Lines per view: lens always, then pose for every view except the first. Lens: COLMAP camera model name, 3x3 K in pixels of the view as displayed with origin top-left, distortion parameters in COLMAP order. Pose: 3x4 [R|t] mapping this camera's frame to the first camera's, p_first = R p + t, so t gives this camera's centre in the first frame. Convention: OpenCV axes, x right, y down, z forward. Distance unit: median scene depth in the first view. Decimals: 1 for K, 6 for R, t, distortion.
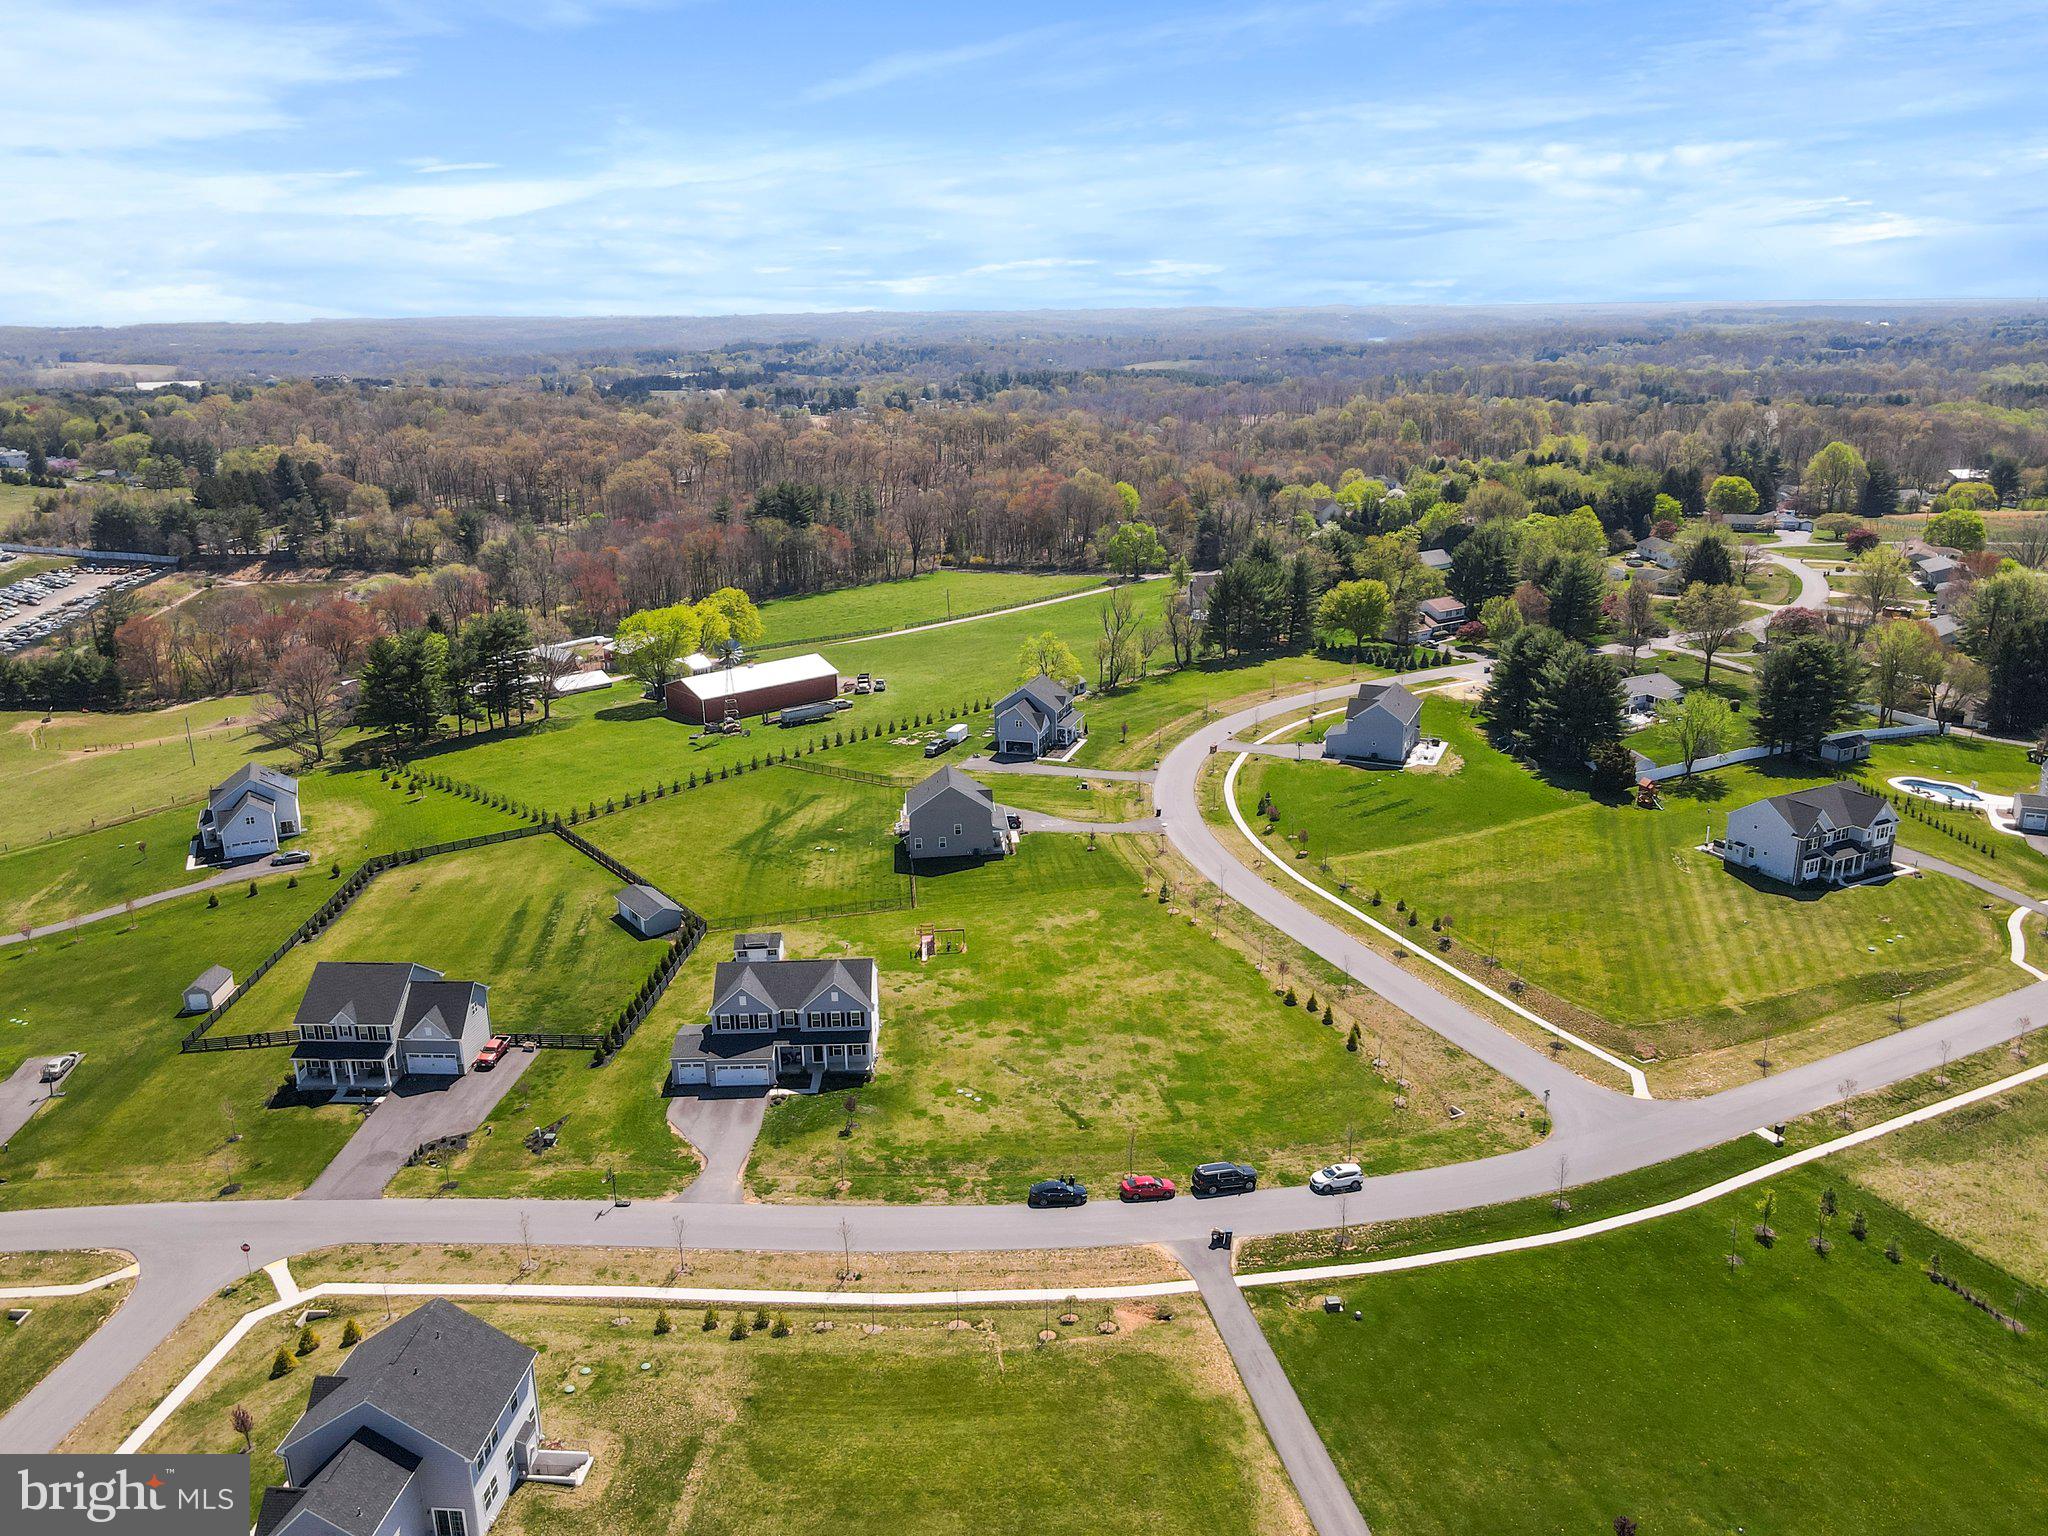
lens RADIAL K [[1503.0, 0, 1024.0], [0, 1503.0, 768.0], [0, 0, 1]] dist [0.002628, 0.021580]
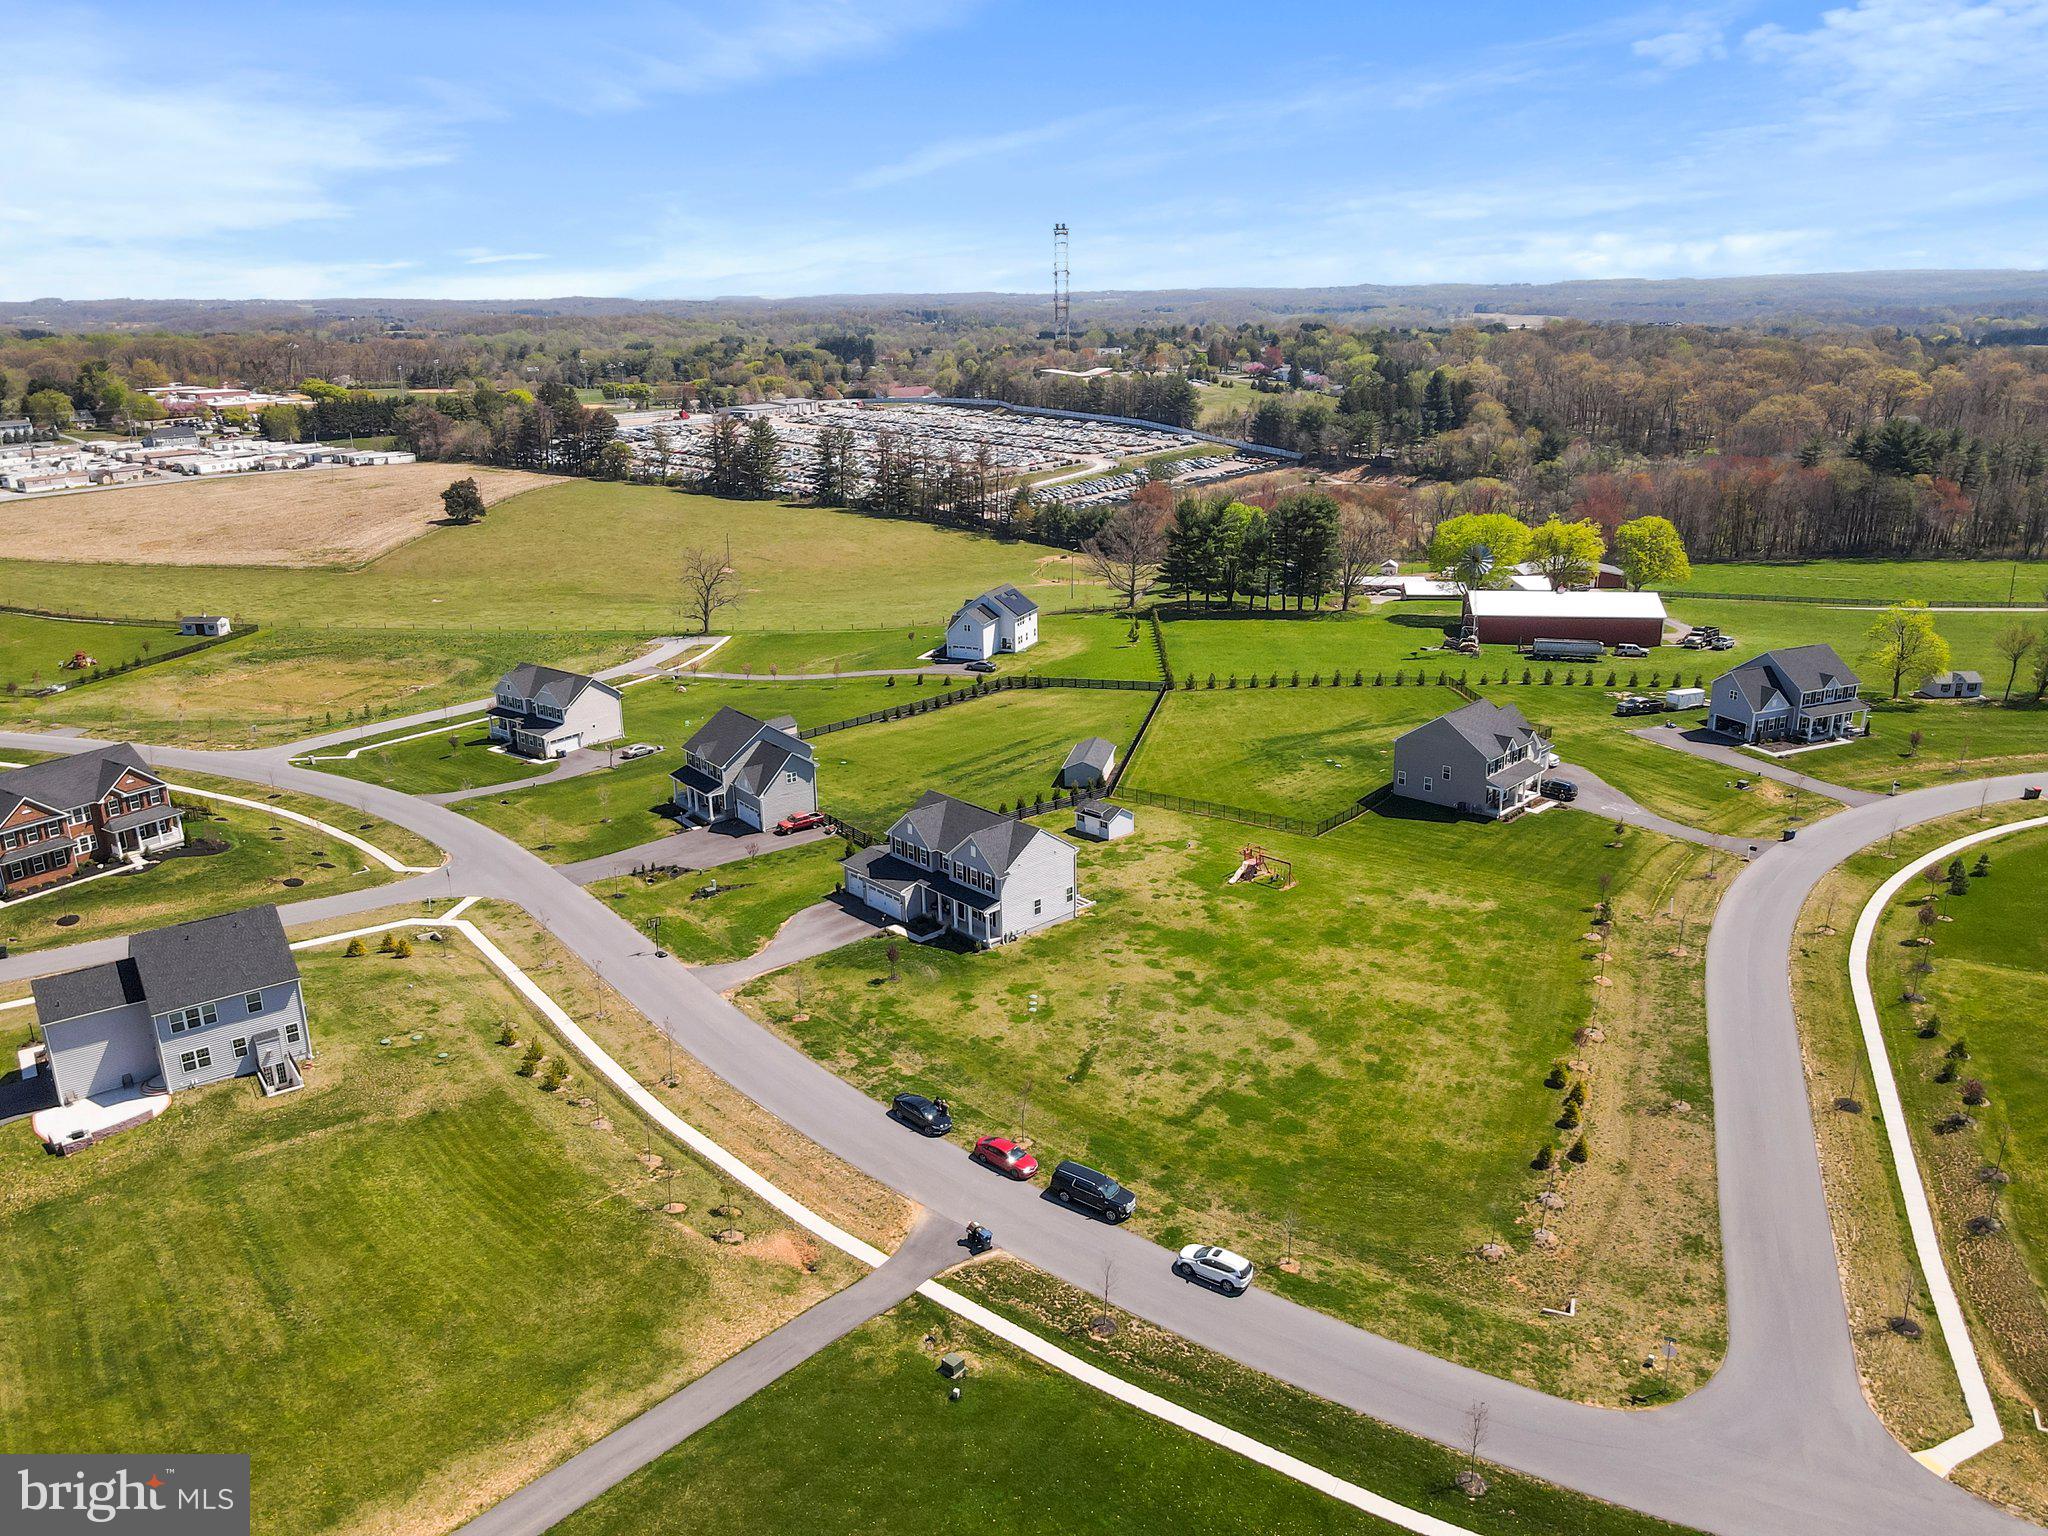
lens RADIAL K [[1503.0, 0, 1024.0], [0, 1503.0, 768.0], [0, 0, 1]] dist [0.002628, 0.021580]
pose [[0.657808, 0.235167, -0.715531, 0.531973], [-0.217417, 0.968853, 0.118546, -0.010412], [0.721123, 0.077588, 0.688449, 0.399288]]
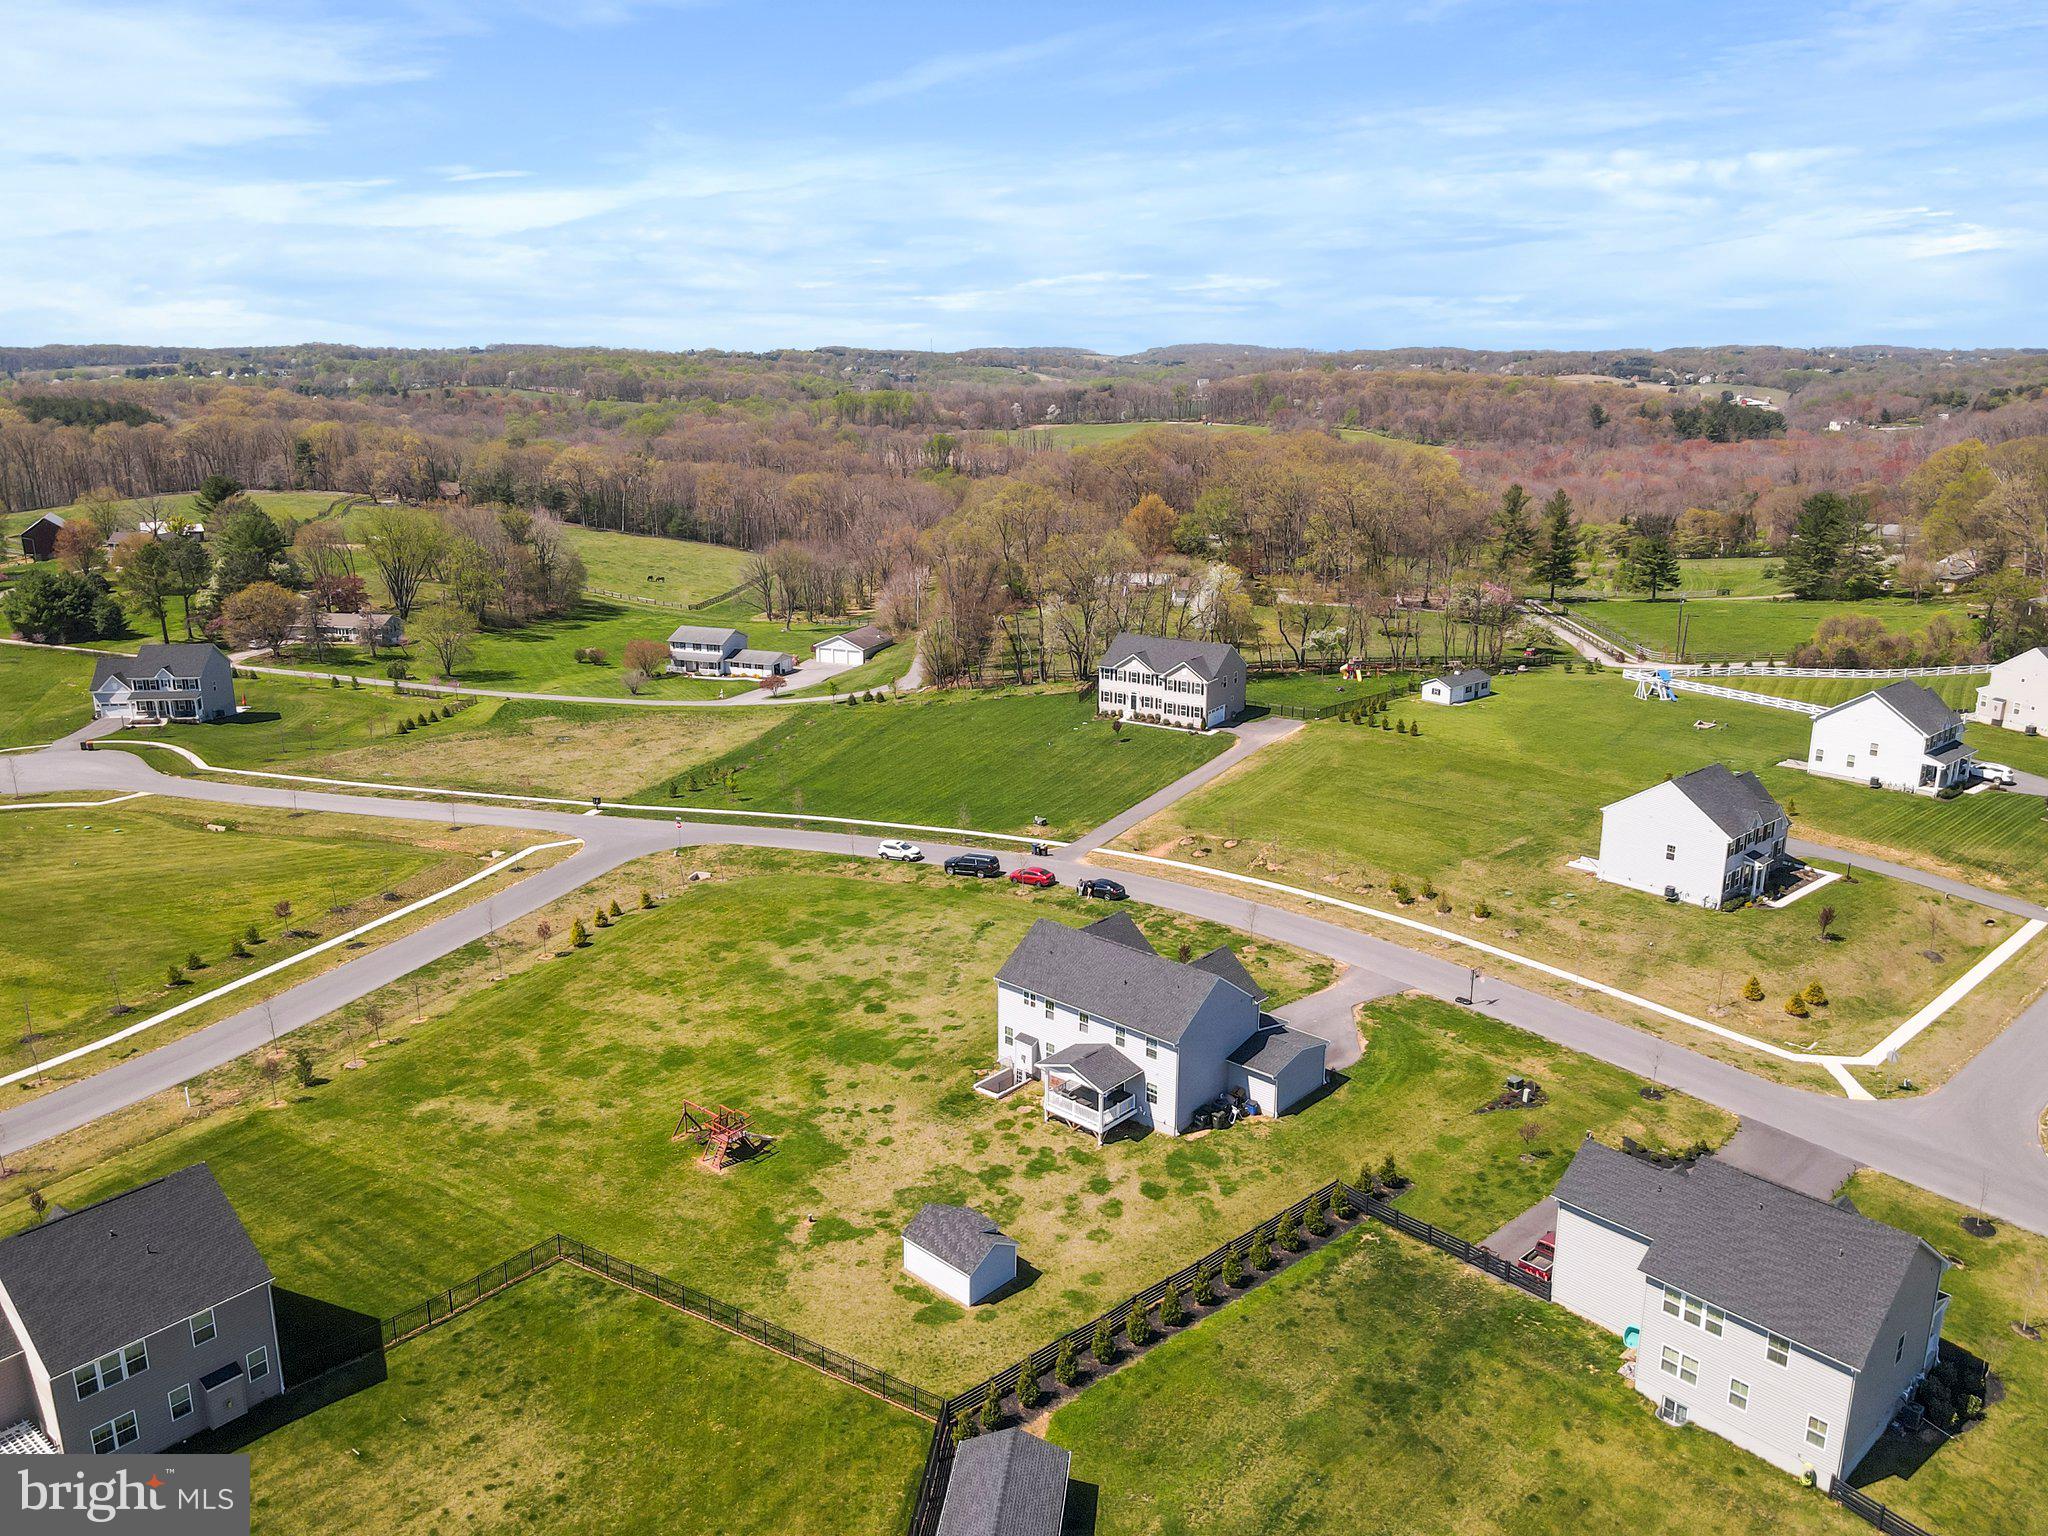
lens RADIAL K [[1505.9, 0, 1024.0], [0, 1505.9, 768.0], [0, 0, 1]] dist [-0.005695, 0.039294]
pose [[-0.719914, -0.169809, 0.672970, -0.582007], [0.217466, 0.865599, 0.451051, -0.266124], [-0.659115, 0.471066, -0.586229, 1.438654]]
